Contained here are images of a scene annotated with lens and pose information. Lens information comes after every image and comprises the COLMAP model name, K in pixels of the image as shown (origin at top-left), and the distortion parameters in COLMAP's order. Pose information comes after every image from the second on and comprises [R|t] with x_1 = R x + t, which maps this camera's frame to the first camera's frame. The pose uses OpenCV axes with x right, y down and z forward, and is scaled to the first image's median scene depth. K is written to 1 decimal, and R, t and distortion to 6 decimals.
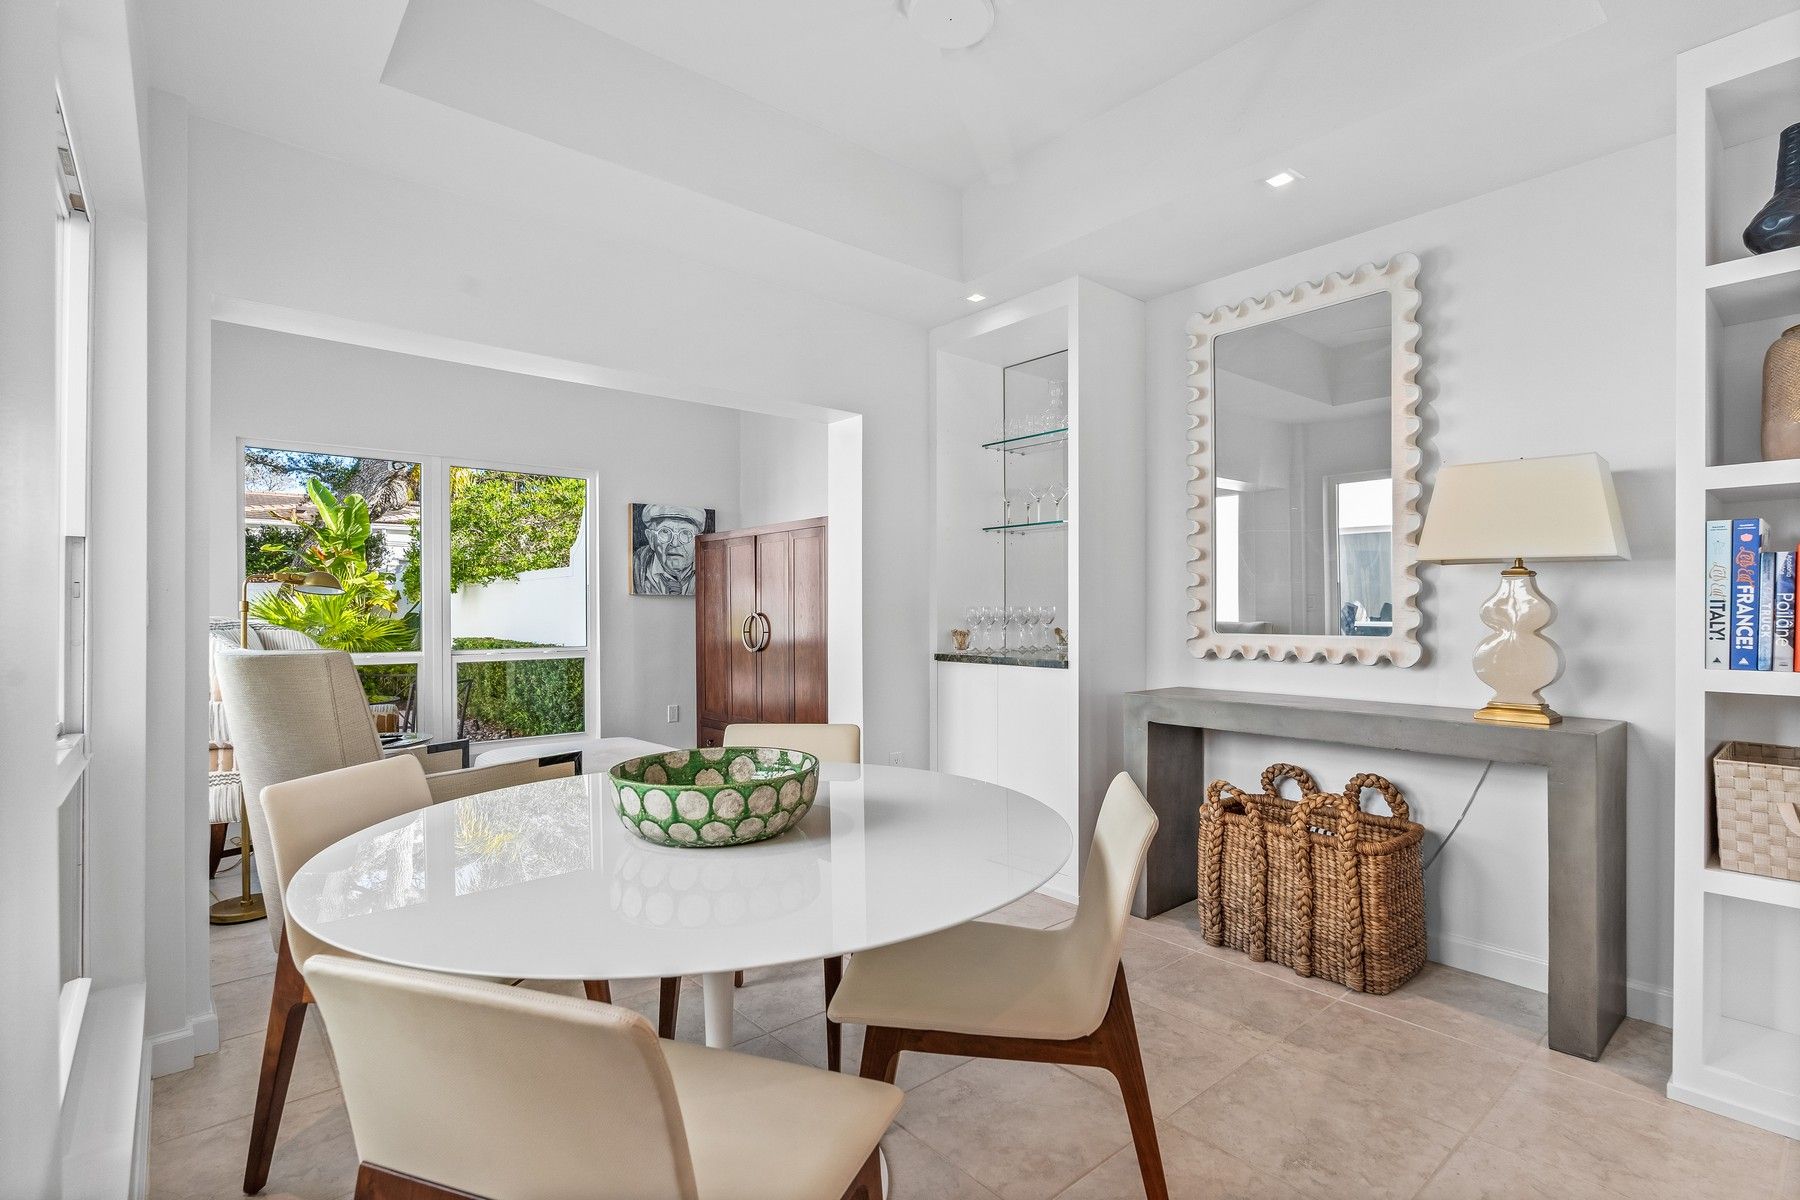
lens RADIAL K [[849.9, 0, 902.9], [0, 849.9, 611.2], [0, 0, 1]] dist [-0.000485, -0.000525]
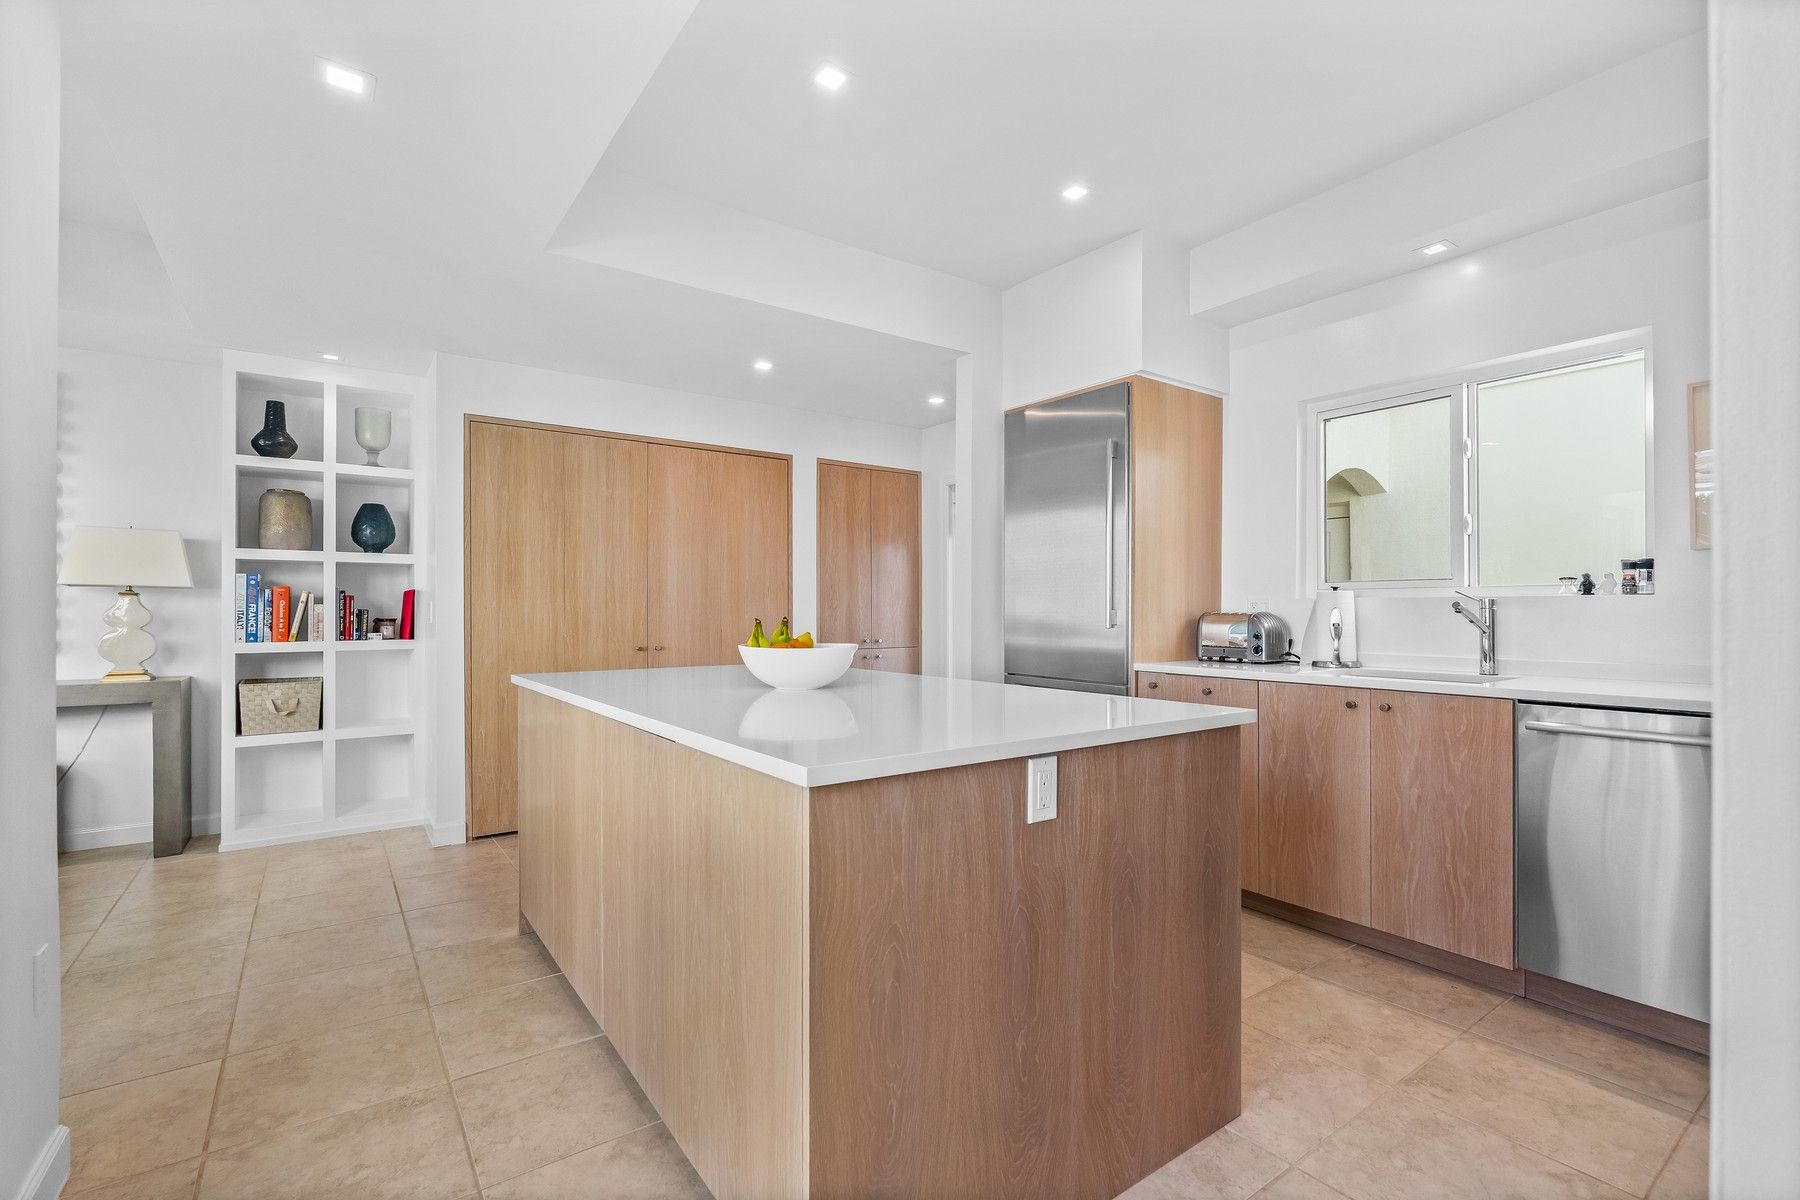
lens RADIAL K [[799.5, 0, 906.2], [0, 799.5, 608.8], [0, 0, 1]] dist [-0.008995, -0.000071]
pose [[0.078468, 0.004592, 0.996906, -0.783639], [0.004562, 0.999977, -0.004965, 0.000111], [-0.996906, 0.004937, 0.078446, -0.719051]]
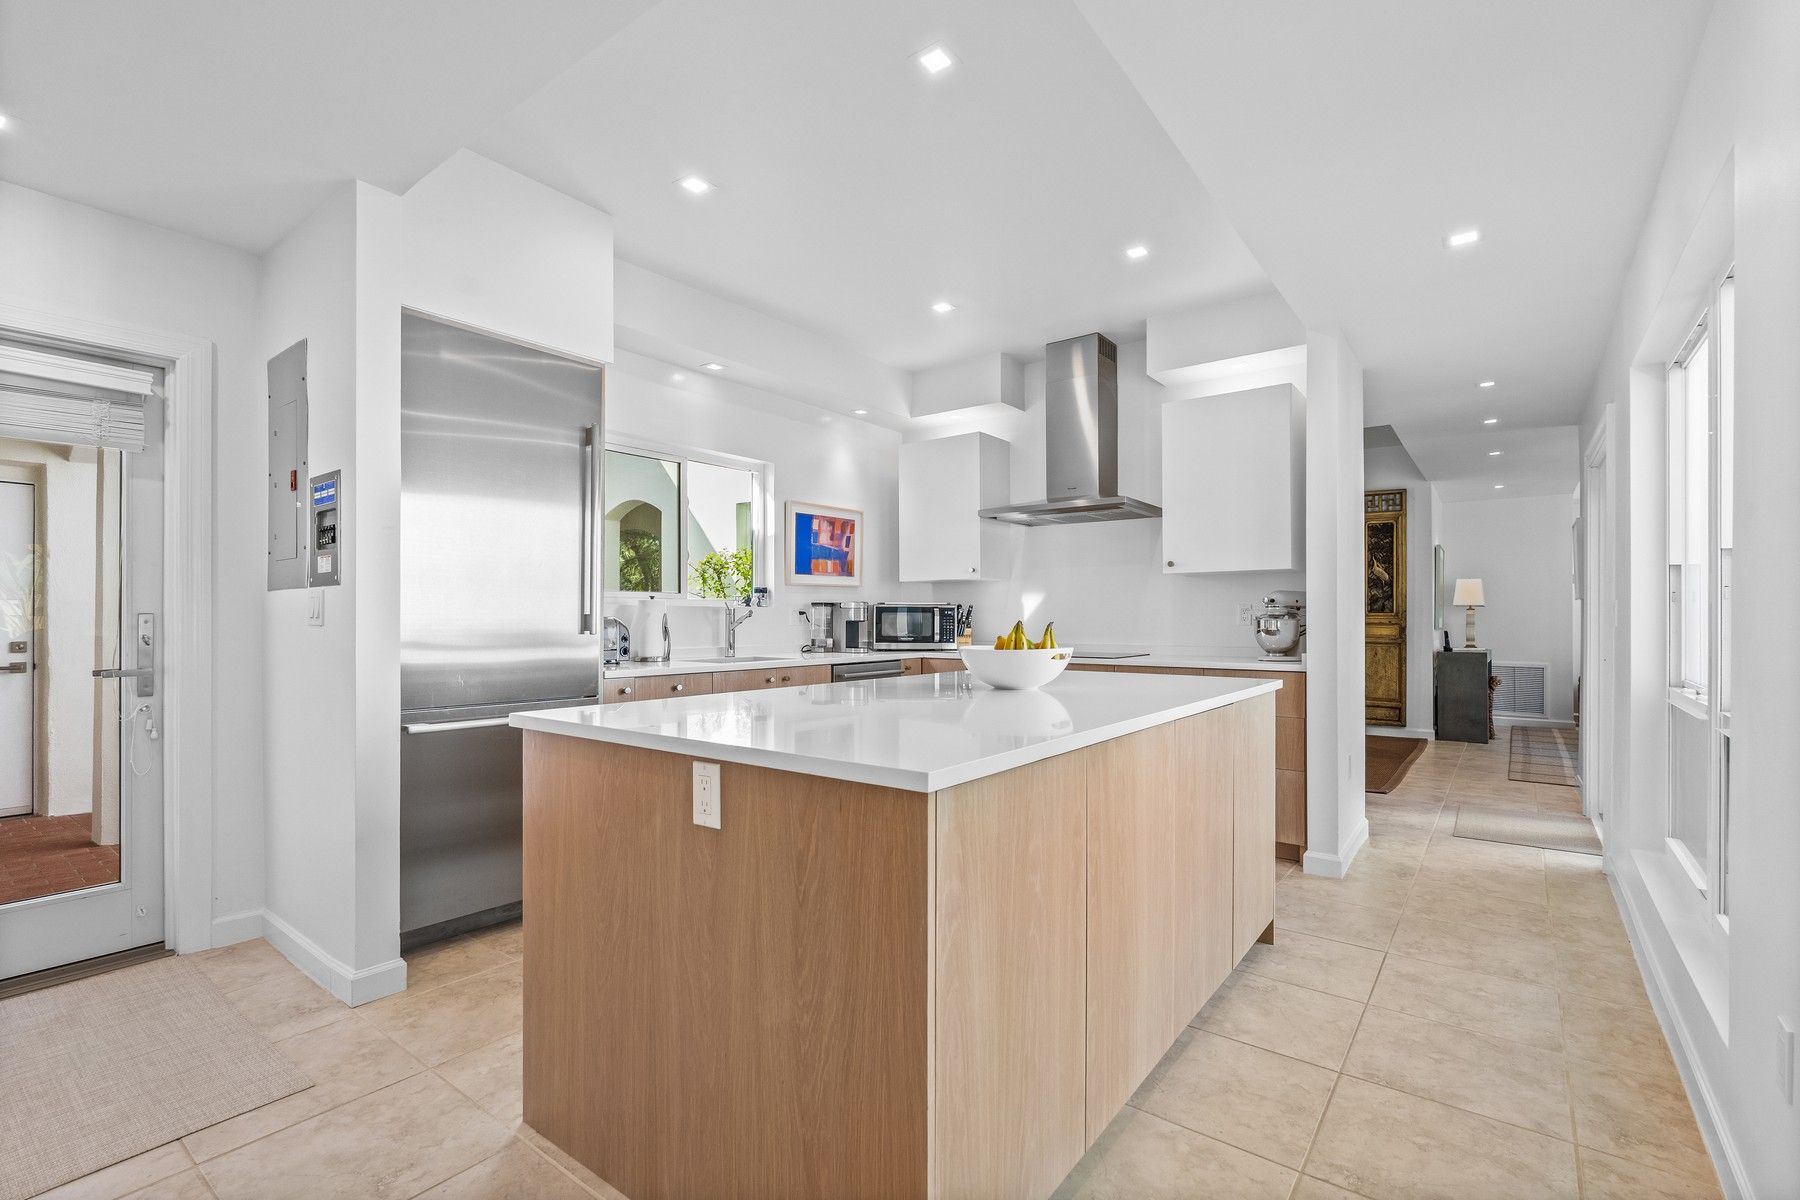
lens RADIAL K [[808.9, 0, 899.4], [0, 808.9, 610.2], [0, 0, 1]] dist [0.000030, 0.000085]
pose [[-0.978934, -0.001238, -0.204174, 0.548423], [-0.000428, 0.999992, -0.004013, -0.005426], [0.204177, -0.003841, -0.978926, 0.494740]]
